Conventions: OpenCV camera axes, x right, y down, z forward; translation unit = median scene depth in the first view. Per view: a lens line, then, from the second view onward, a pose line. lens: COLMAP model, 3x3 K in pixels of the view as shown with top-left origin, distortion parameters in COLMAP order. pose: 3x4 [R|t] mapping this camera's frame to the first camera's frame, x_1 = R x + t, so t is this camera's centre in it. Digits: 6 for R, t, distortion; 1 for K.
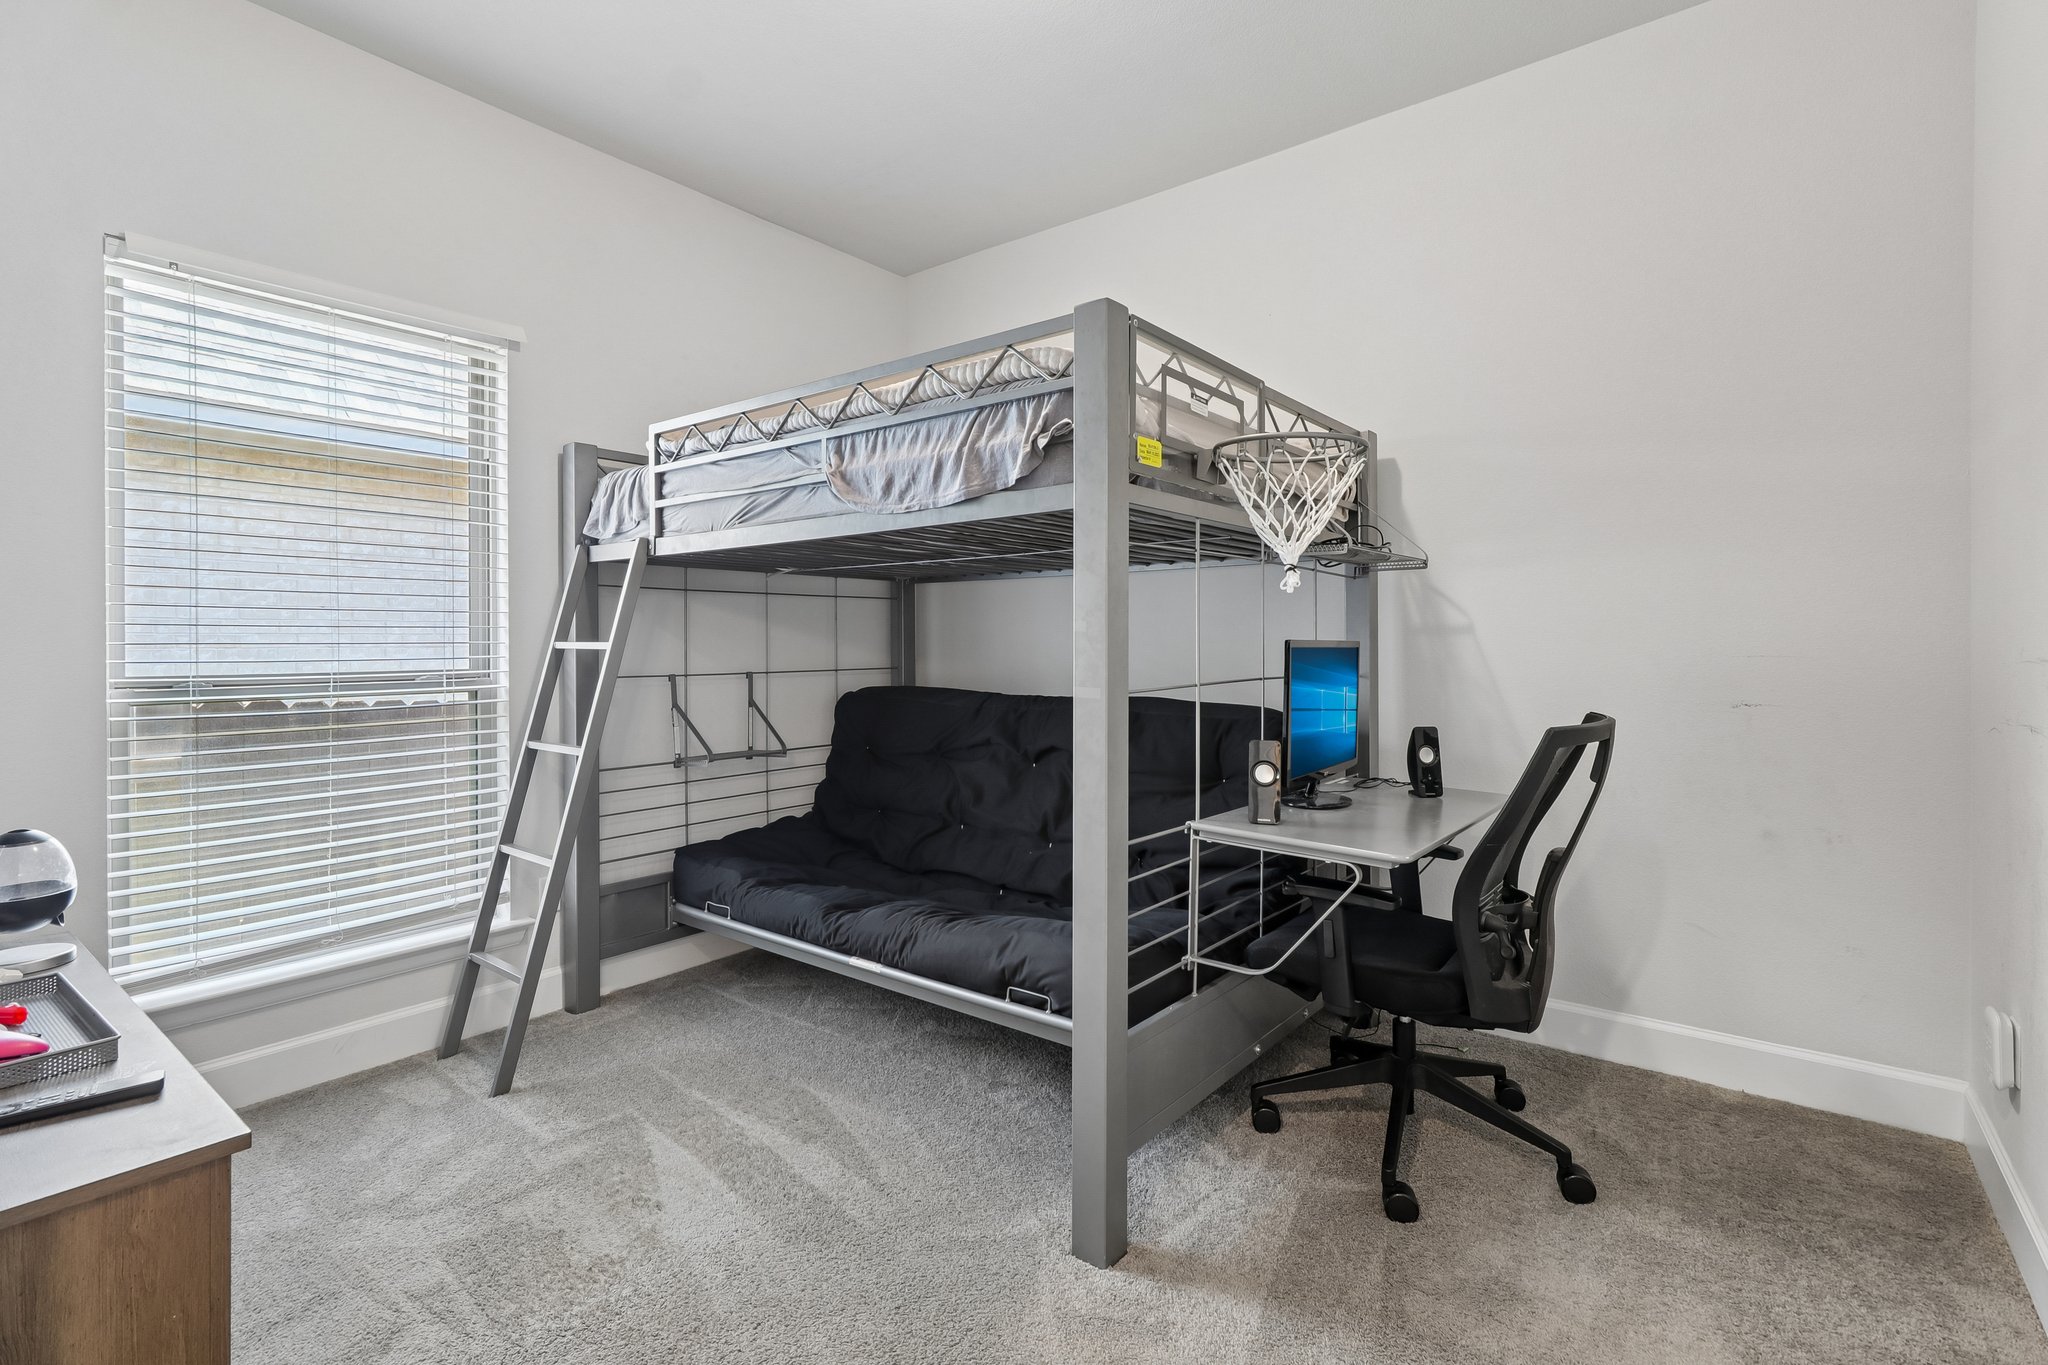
lens RADIAL K [[941.1, 0, 1028.1], [0, 941.1, 665.9], [0, 0, 1]] dist [0.002644, 0.000810]
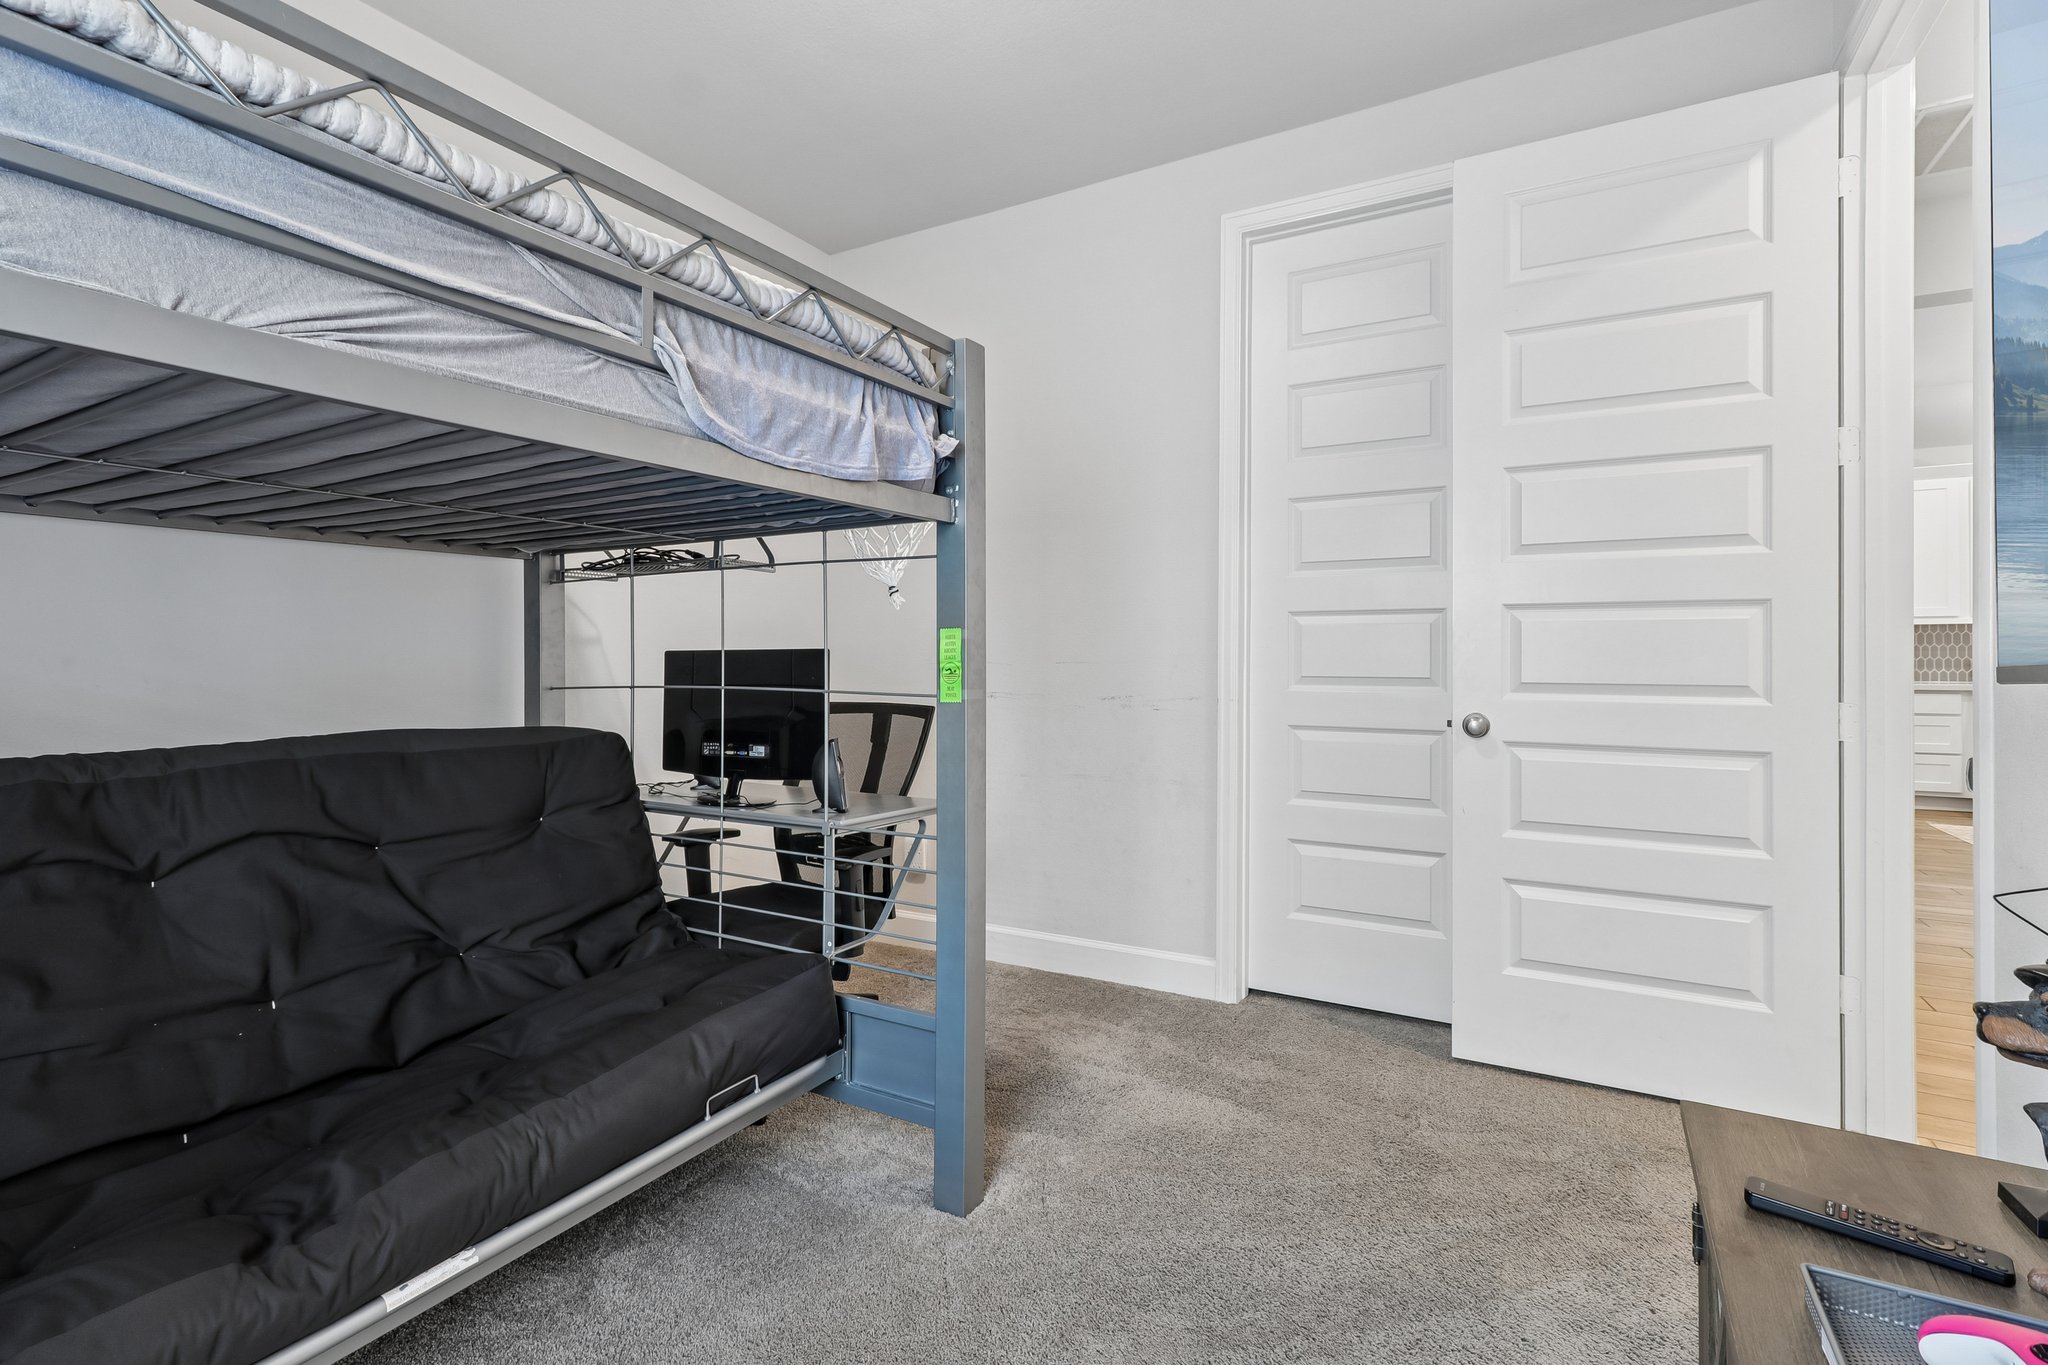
lens RADIAL K [[941.1, 0, 1029.1], [0, 941.1, 669.4], [0, 0, 1]] dist [0.002644, 0.000810]
pose [[-0.139776, -0.008226, 0.990149, -0.759616], [0.027484, 0.999548, 0.012184, -0.007364], [-0.989802, 0.028916, -0.139487, 0.788251]]
